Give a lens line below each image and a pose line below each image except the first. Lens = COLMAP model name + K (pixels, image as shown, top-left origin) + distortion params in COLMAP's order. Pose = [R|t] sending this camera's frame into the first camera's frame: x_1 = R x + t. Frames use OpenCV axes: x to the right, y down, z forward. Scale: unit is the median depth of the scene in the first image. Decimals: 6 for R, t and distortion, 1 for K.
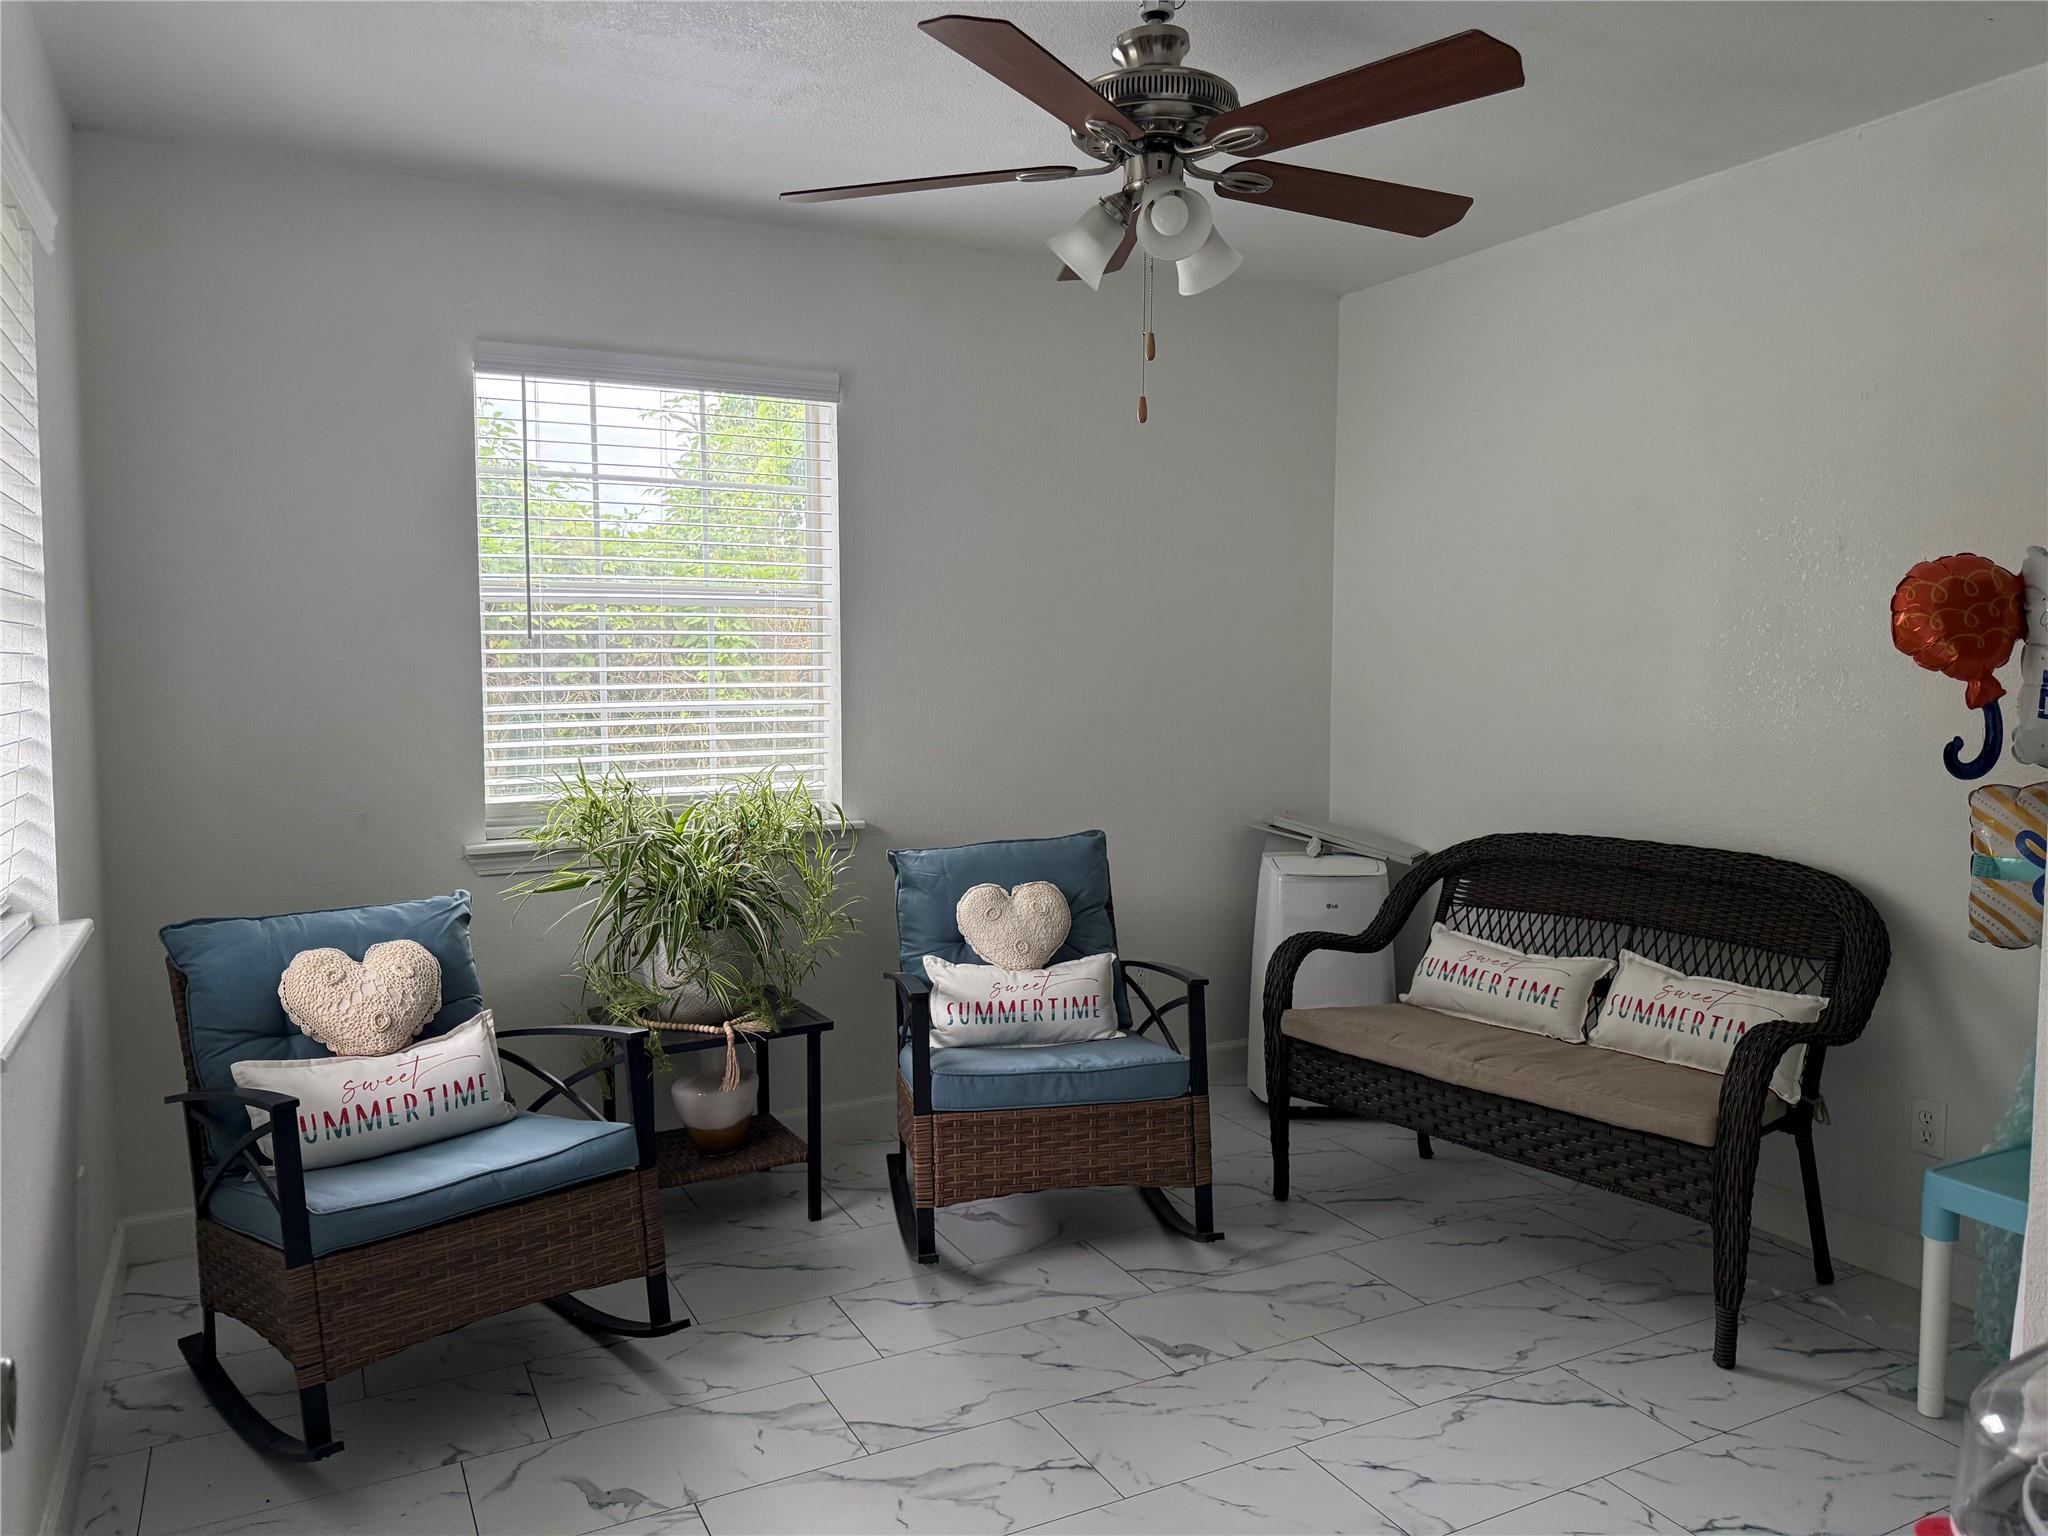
lens RADIAL K [[1443.3, 0, 1027.4], [0, 1443.3, 724.2], [0, 0, 1]] dist [-0.002534, -0.001759]
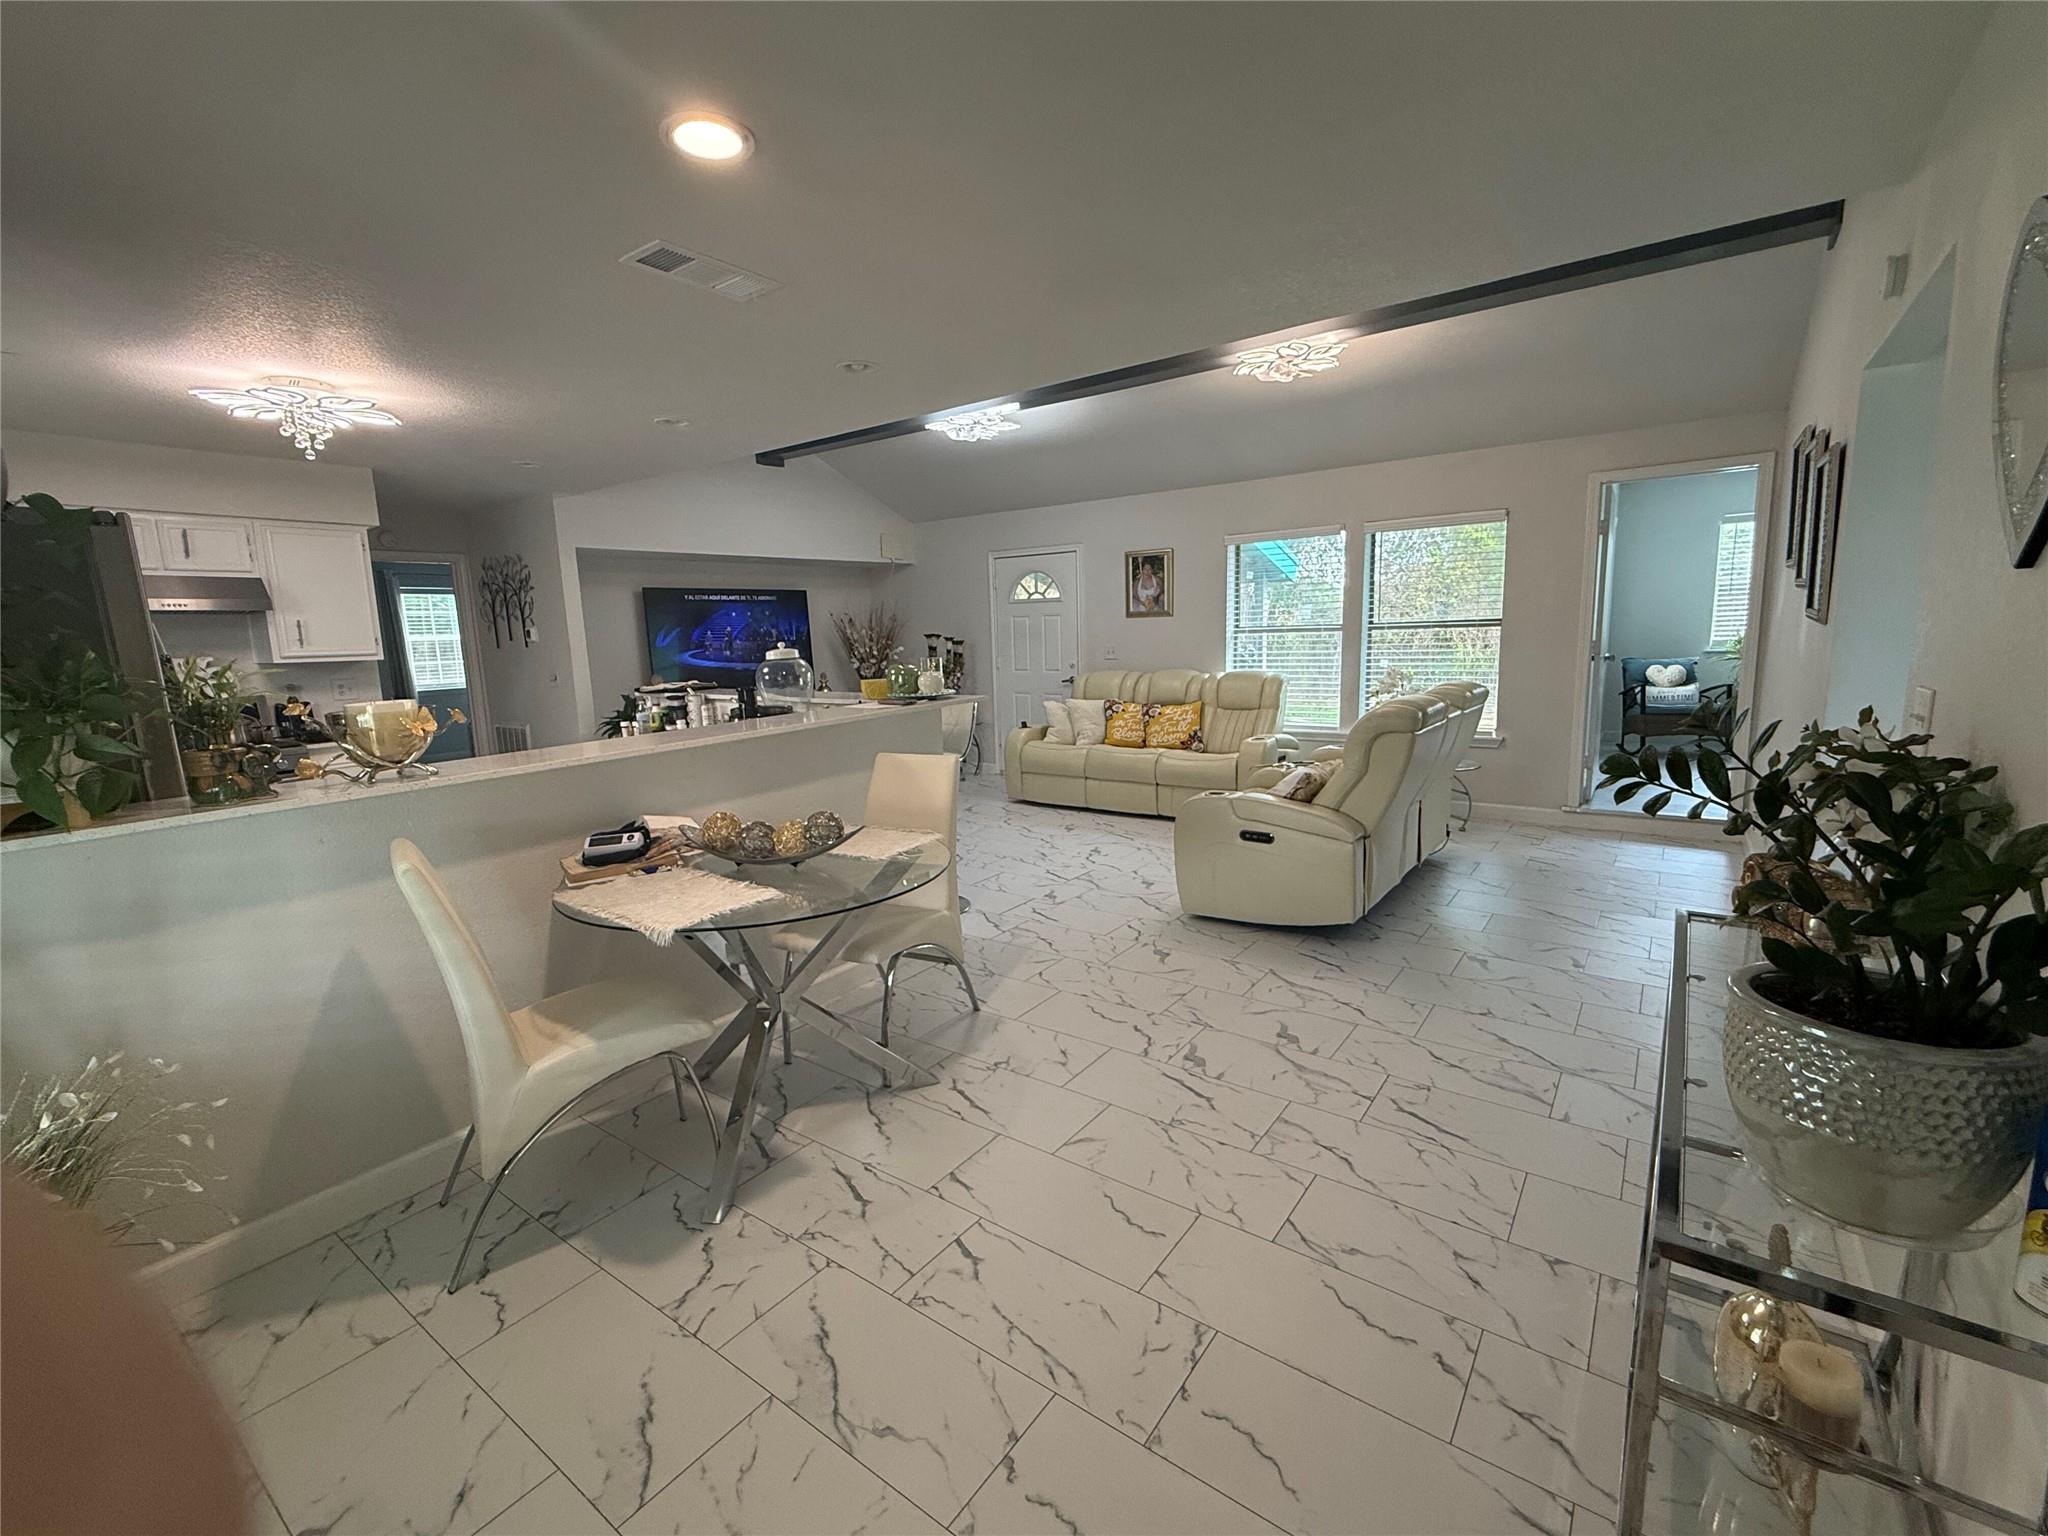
lens RADIAL K [[874.8, 0, 1025.3], [0, 874.8, 765.6], [0, 0, 1]] dist [0.002144, -0.000464]
pose [[0.455238, 0.141278, -0.879090, 0.982256], [-0.014649, 0.988386, 0.151257, 0.069751], [0.890249, -0.055980, 0.452020, -1.864973]]
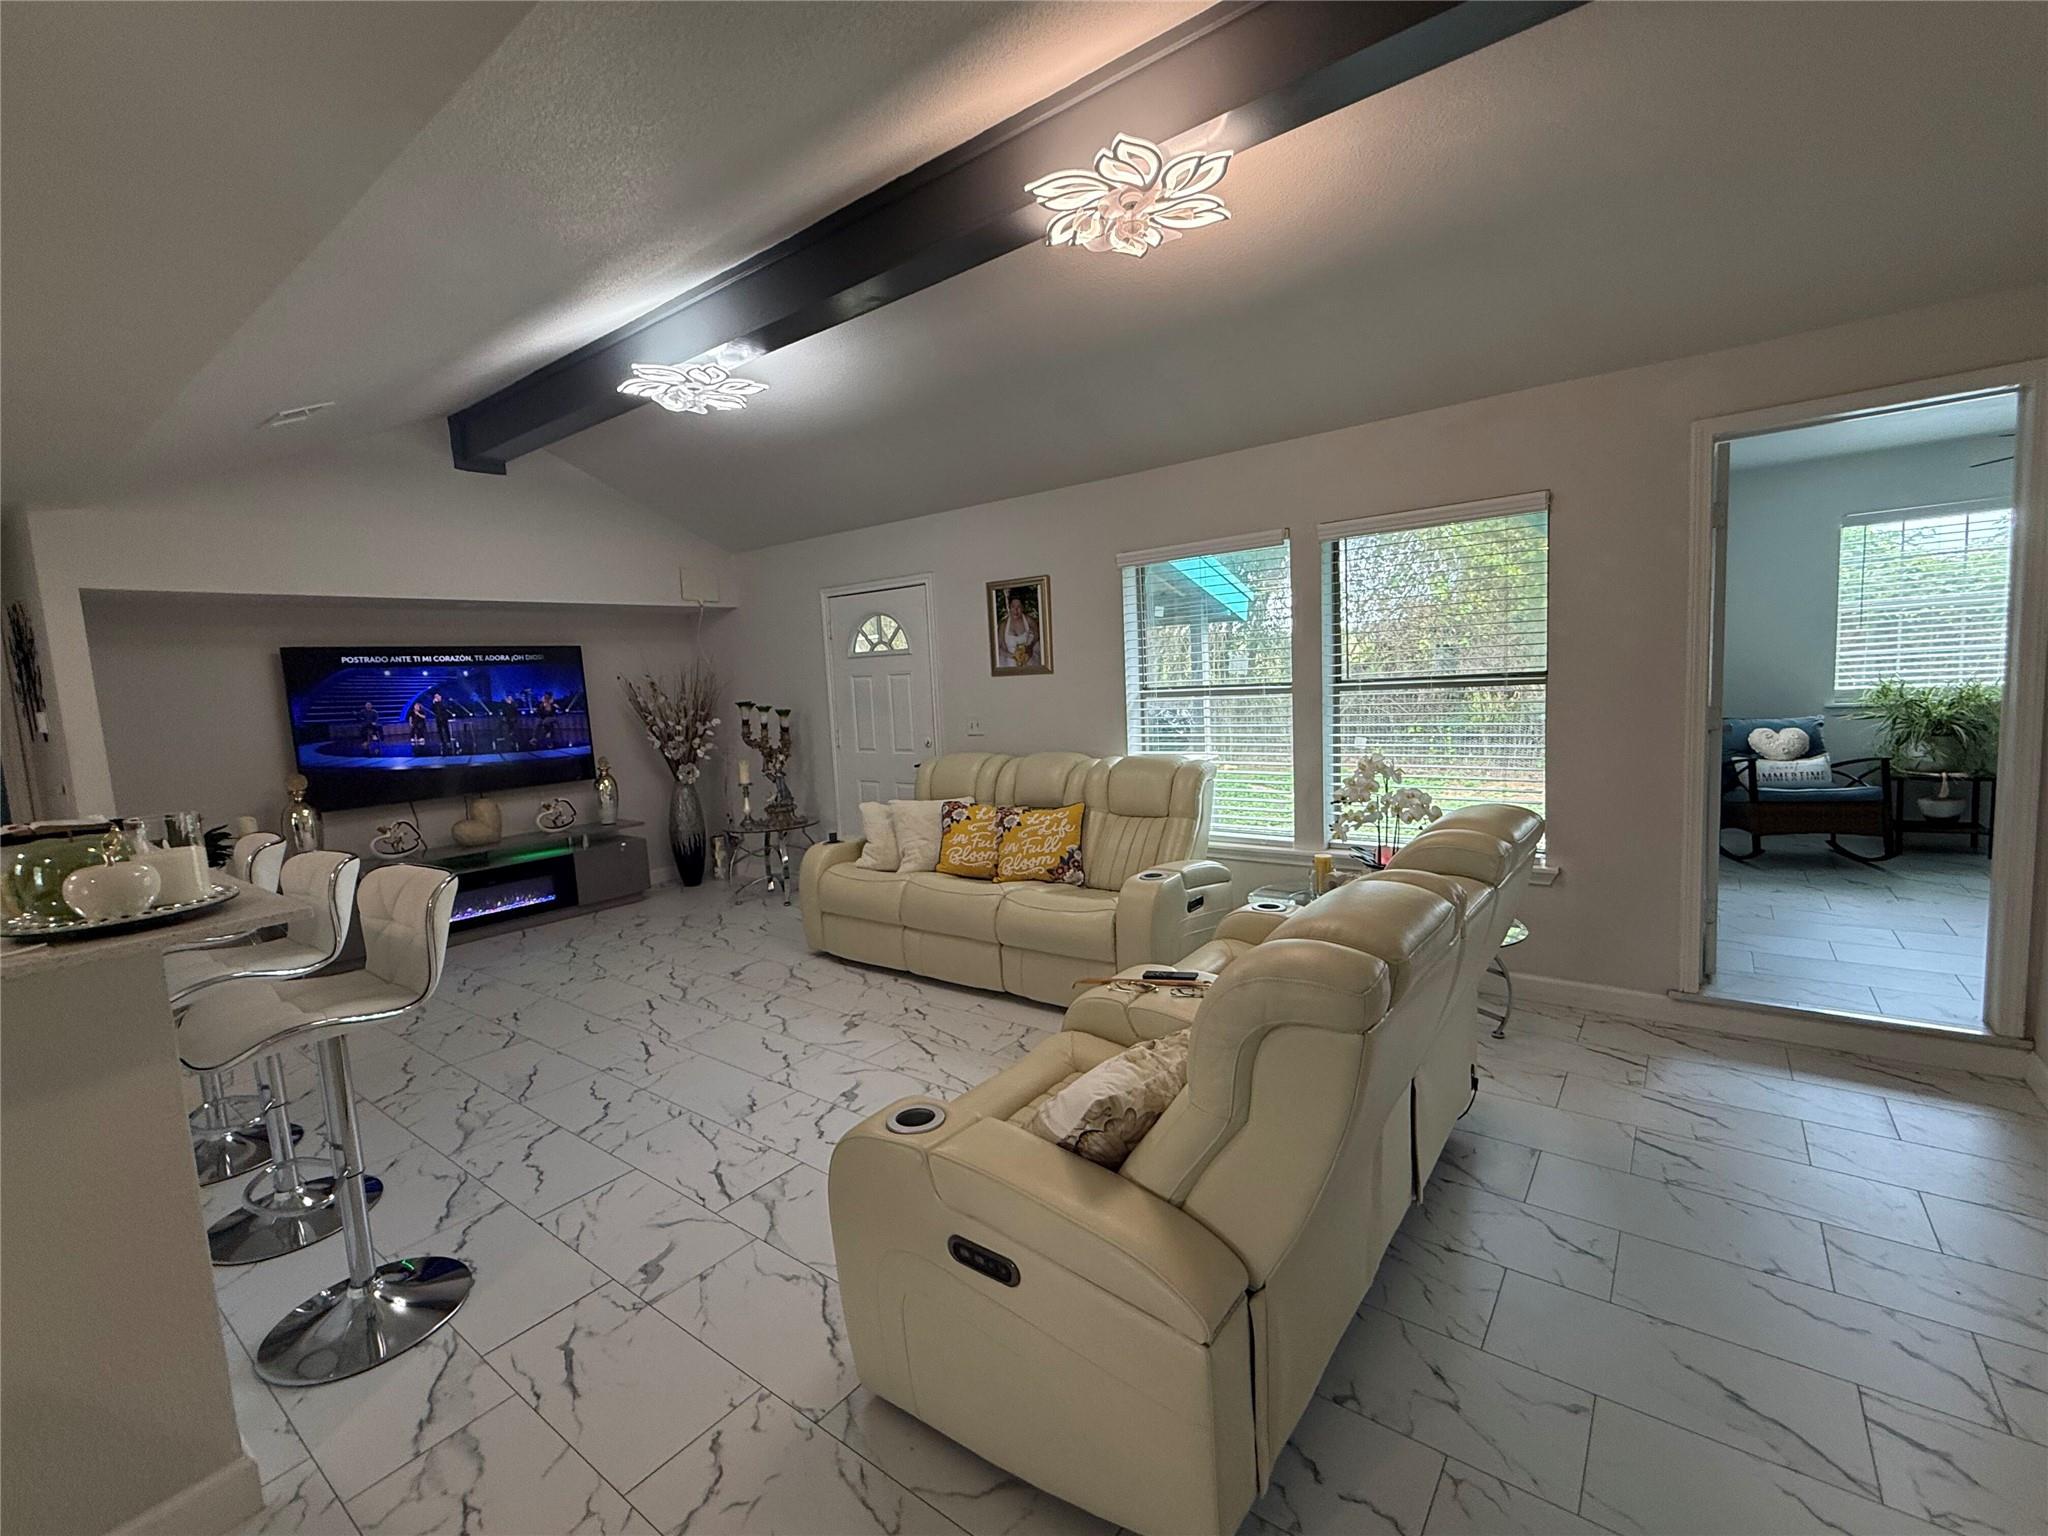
lens RADIAL K [[874.8, 0, 1025.3], [0, 874.8, 765.6], [0, 0, 1]] dist [0.002144, -0.000464]
pose [[0.441405, 0.087335, -0.893048, 0.482143], [0.004356, 0.995032, 0.099461, 0.032201], [0.897298, -0.047793, 0.438831, -1.206447]]
